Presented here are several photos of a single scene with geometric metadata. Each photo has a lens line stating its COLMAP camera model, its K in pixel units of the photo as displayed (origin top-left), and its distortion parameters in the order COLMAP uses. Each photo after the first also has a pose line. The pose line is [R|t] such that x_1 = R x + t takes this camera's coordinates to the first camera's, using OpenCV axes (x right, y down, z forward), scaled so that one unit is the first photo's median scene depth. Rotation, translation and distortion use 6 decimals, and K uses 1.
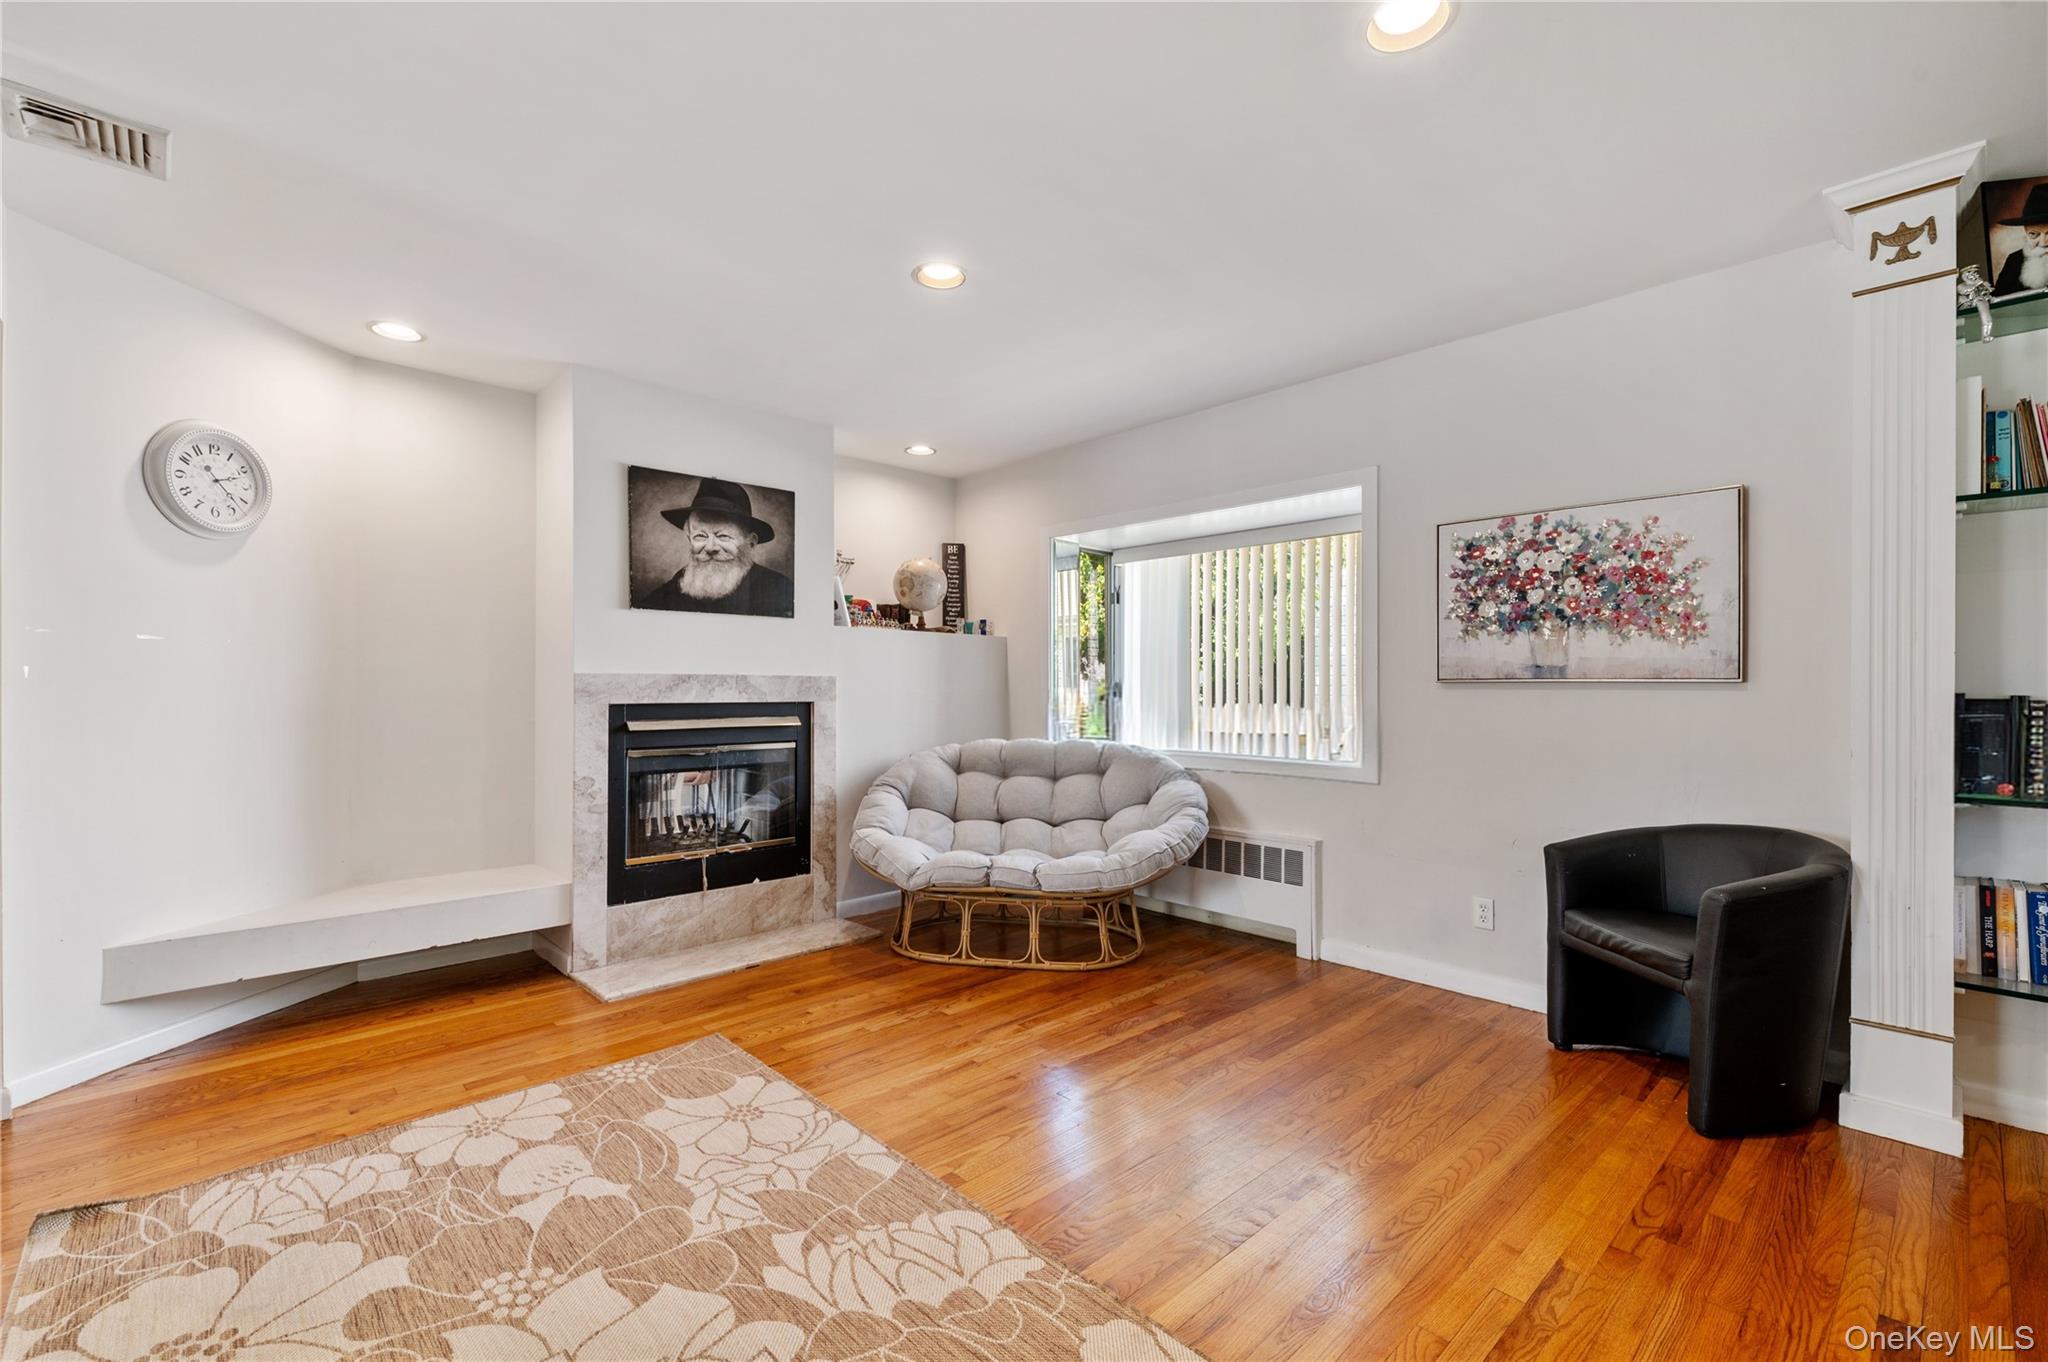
lens RADIAL K [[877.4, 0, 1027.5], [0, 877.4, 689.2], [0, 0, 1]] dist [0.002593, -0.000864]
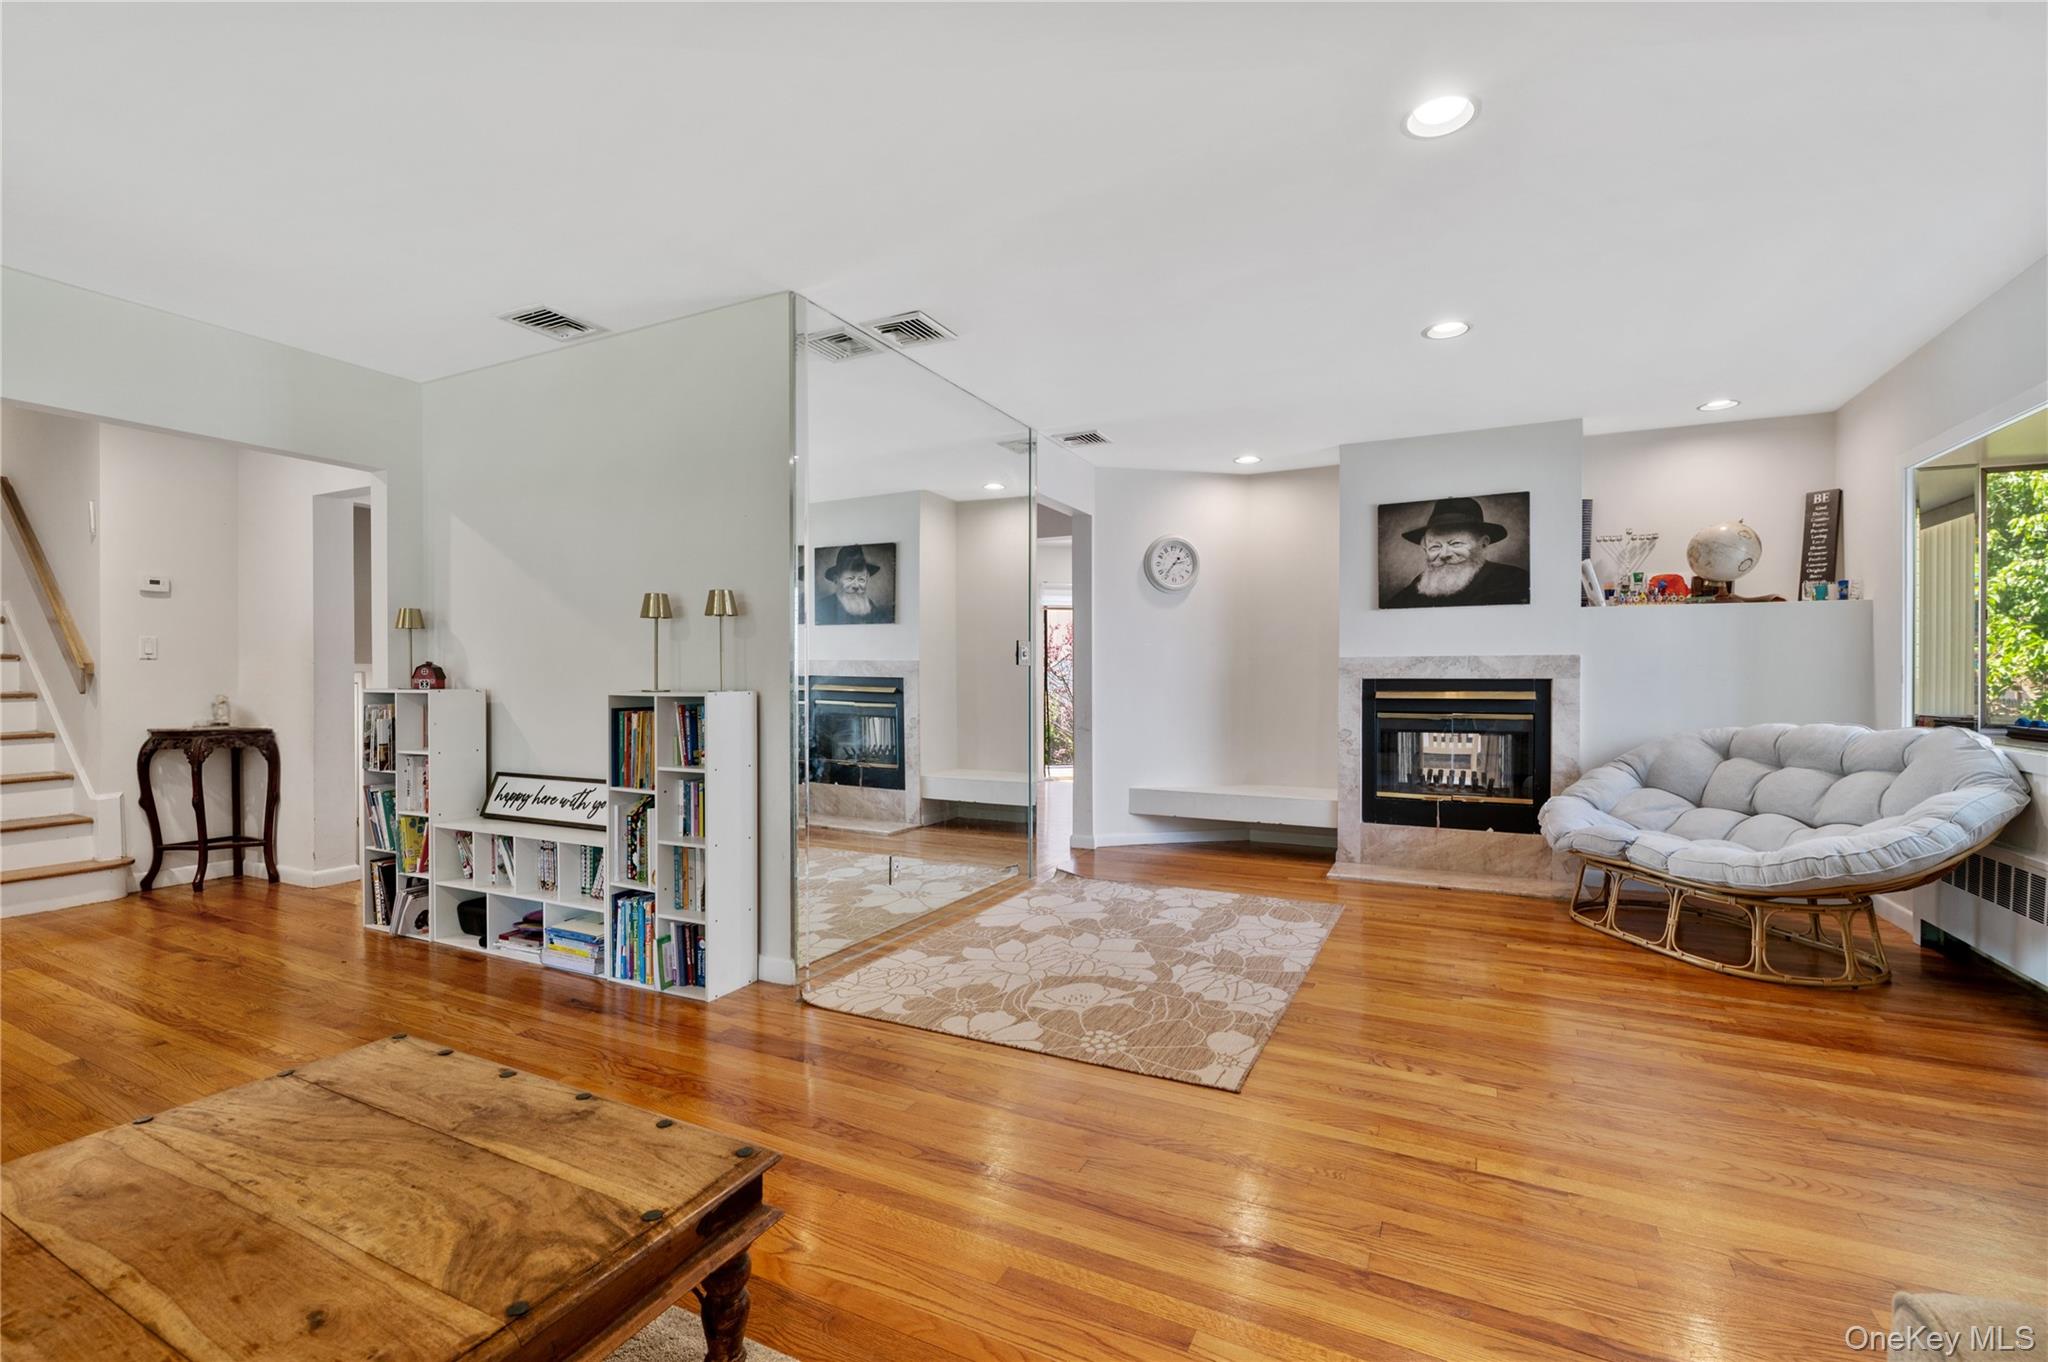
lens RADIAL K [[878.8, 0, 1024.0], [0, 878.8, 681.0], [0, 0, 1]] dist [0.006020, -0.006839]
pose [[0.337111, 0.004532, -0.941454, 0.763416], [0.000801, 0.999987, 0.005101, 0.015027], [0.941464, -0.002473, 0.337103, 0.014287]]
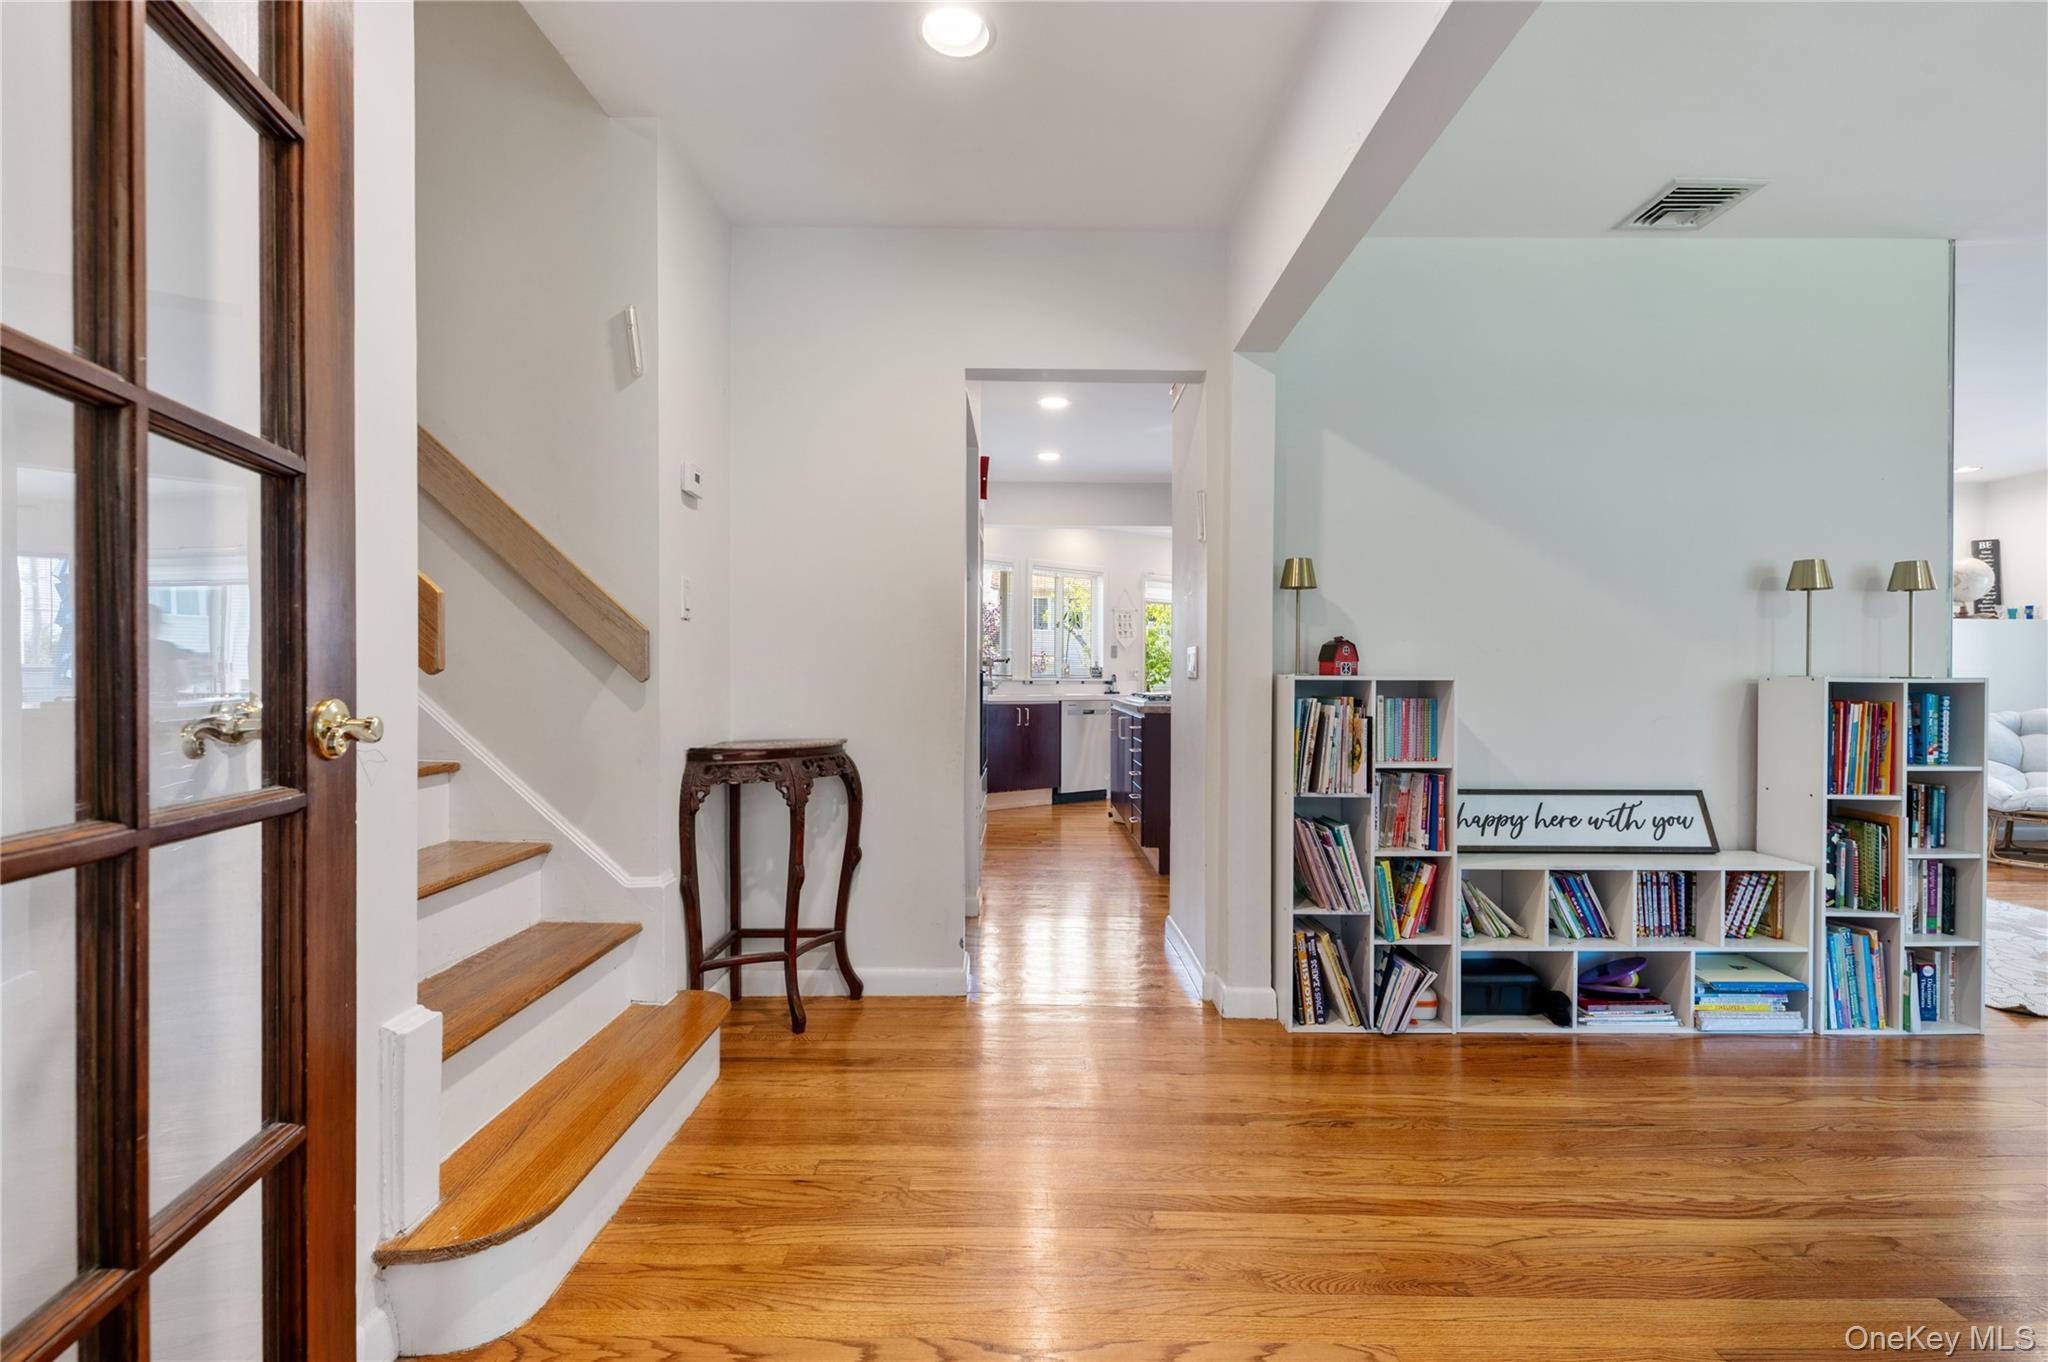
lens RADIAL K [[887.3, 0, 1034.9], [0, 887.3, 682.2], [0, 0, 1]] dist [0.002871, 0.000057]
pose [[0.723935, 0.009515, -0.689802, -0.309136], [-0.006852, 0.999955, 0.006601, 0.035223], [0.689834, -0.000052, 0.723968, -1.200136]]
